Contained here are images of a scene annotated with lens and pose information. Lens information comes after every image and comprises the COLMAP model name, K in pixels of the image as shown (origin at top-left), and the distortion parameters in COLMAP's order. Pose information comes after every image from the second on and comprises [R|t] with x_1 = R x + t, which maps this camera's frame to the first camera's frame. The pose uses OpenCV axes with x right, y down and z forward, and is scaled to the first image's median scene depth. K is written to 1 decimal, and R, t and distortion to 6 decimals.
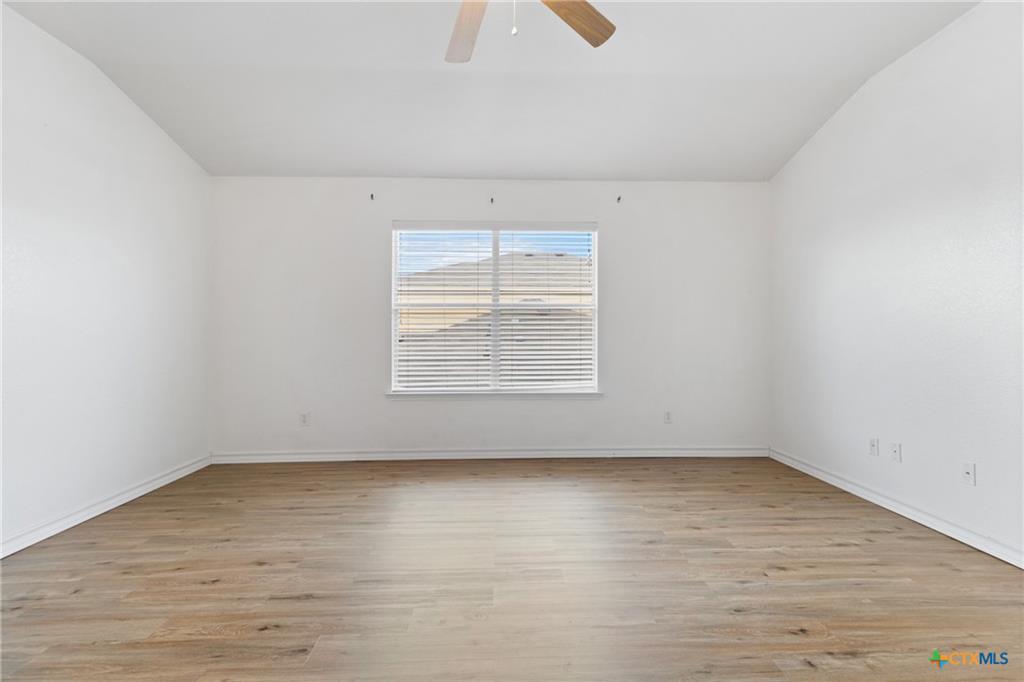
lens RADIAL K [[470.4, 0, 515.5], [0, 470.4, 332.6], [0, 0, 1]] dist [0.005043, 0.001162]
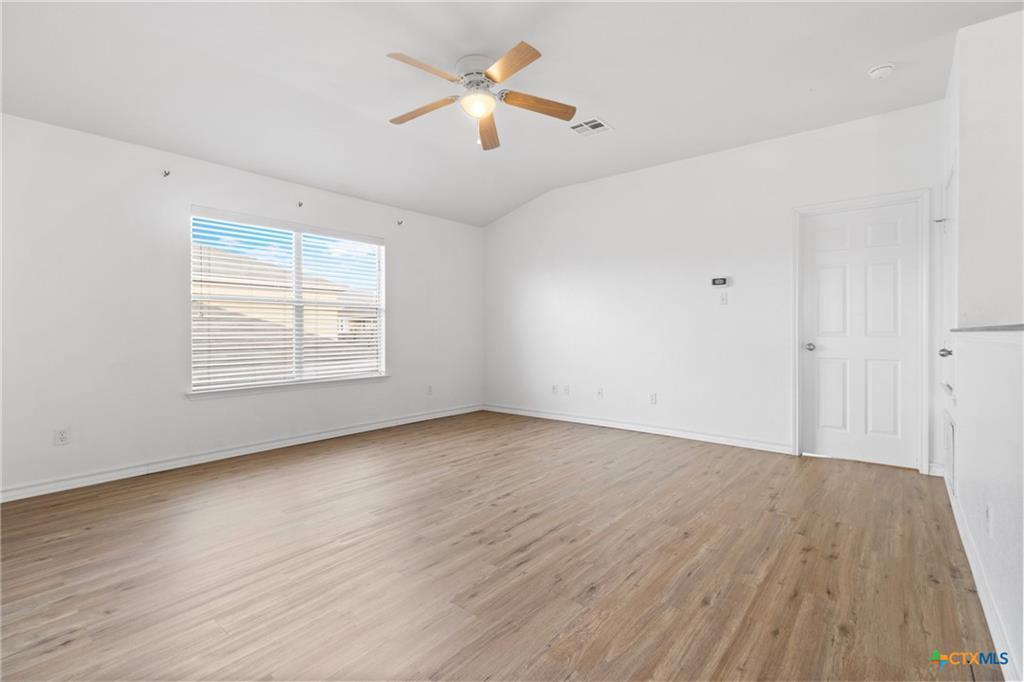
lens RADIAL K [[470.4, 0, 515.6], [0, 470.4, 338.3], [0, 0, 1]] dist [0.005043, 0.001162]
pose [[0.665481, -0.012965, 0.746302, -0.580664], [-0.004812, 0.999754, 0.021659, -0.000576], [-0.746399, -0.018005, 0.665255, -0.094546]]
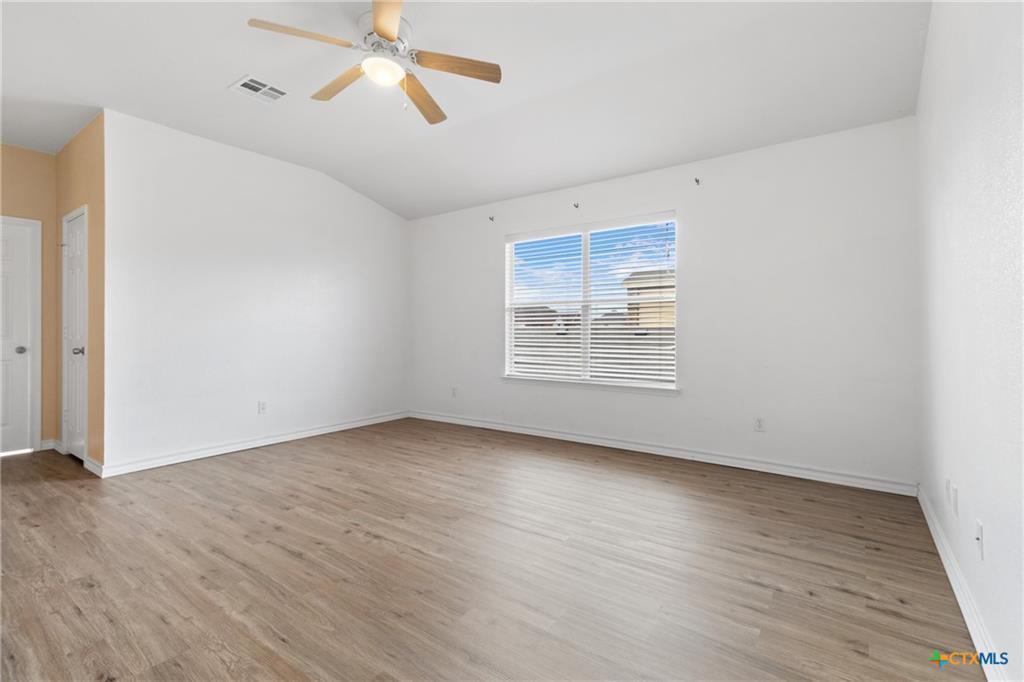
lens RADIAL K [[470.4, 0, 519.3], [0, 470.4, 330.6], [0, 0, 1]] dist [0.005043, 0.001162]
pose [[0.787837, 0.001068, -0.615883, 0.567725], [0.006024, 0.999937, 0.009440, -0.002570], [0.615855, -0.011147, 0.787781, 0.063564]]
